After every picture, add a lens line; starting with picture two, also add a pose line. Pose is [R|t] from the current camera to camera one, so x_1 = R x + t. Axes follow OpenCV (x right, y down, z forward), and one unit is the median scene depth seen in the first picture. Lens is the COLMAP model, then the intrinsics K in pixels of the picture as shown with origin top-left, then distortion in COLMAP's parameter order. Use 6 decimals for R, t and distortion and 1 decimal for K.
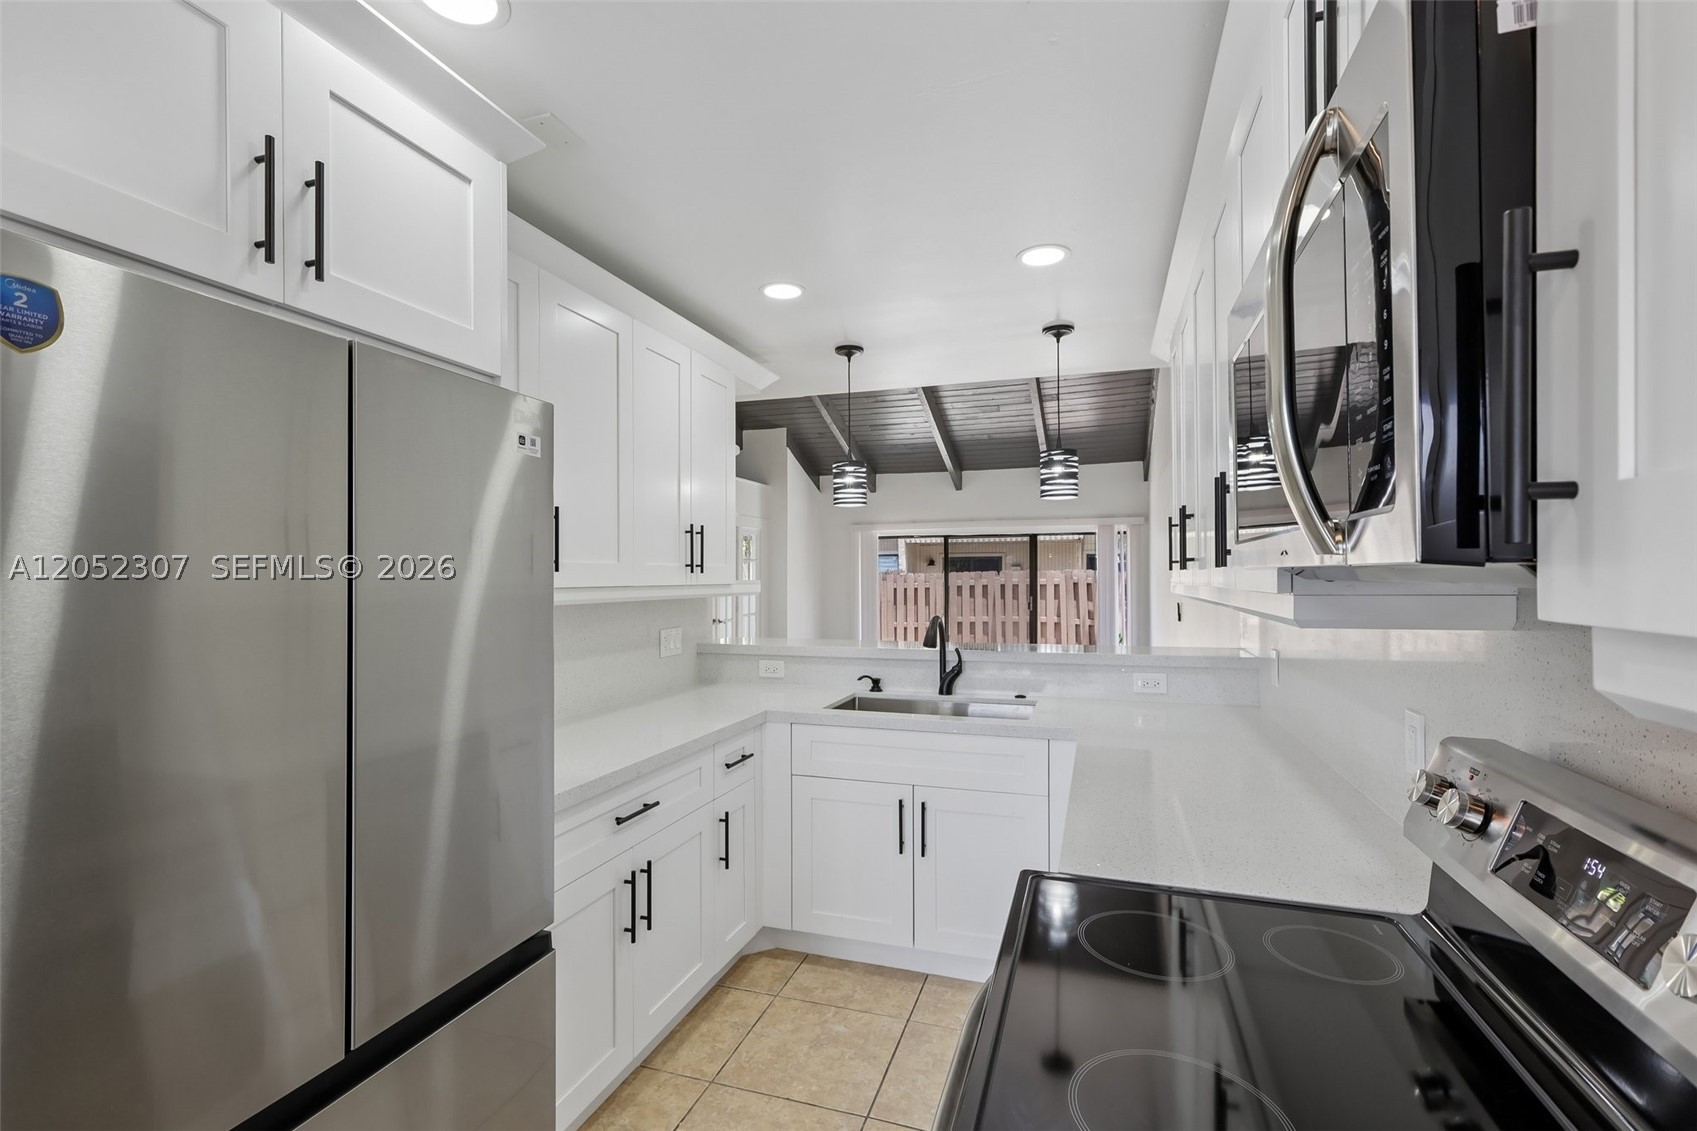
lens RADIAL K [[780.2, 0, 834.7], [0, 780.2, 567.7], [0, 0, 1]] dist [0.031758, 0.000705]
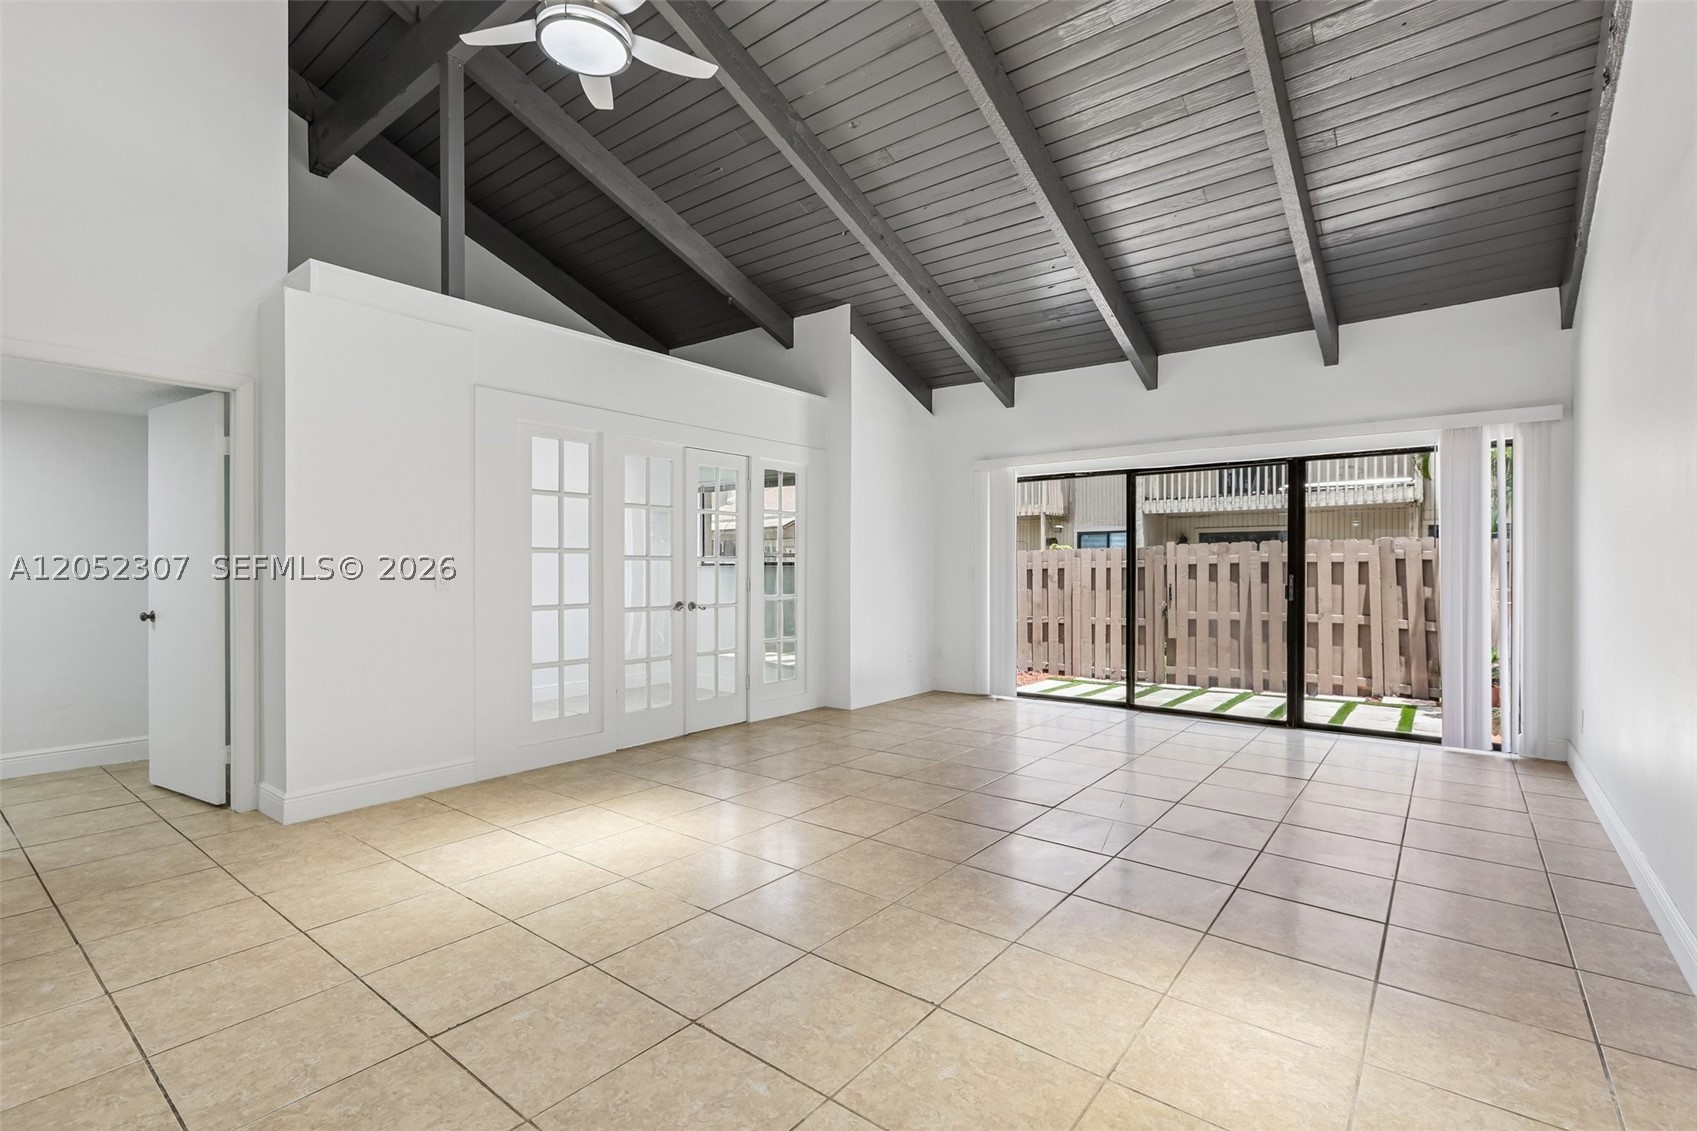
lens RADIAL K [[780.2, 0, 856.0], [0, 780.2, 553.8], [0, 0, 1]] dist [0.031758, 0.000705]
pose [[0.948830, 0.000890, -0.315786, 0.129960], [-0.002125, 0.999991, -0.003565, 0.022614], [0.315780, 0.004054, 0.948824, 0.367901]]
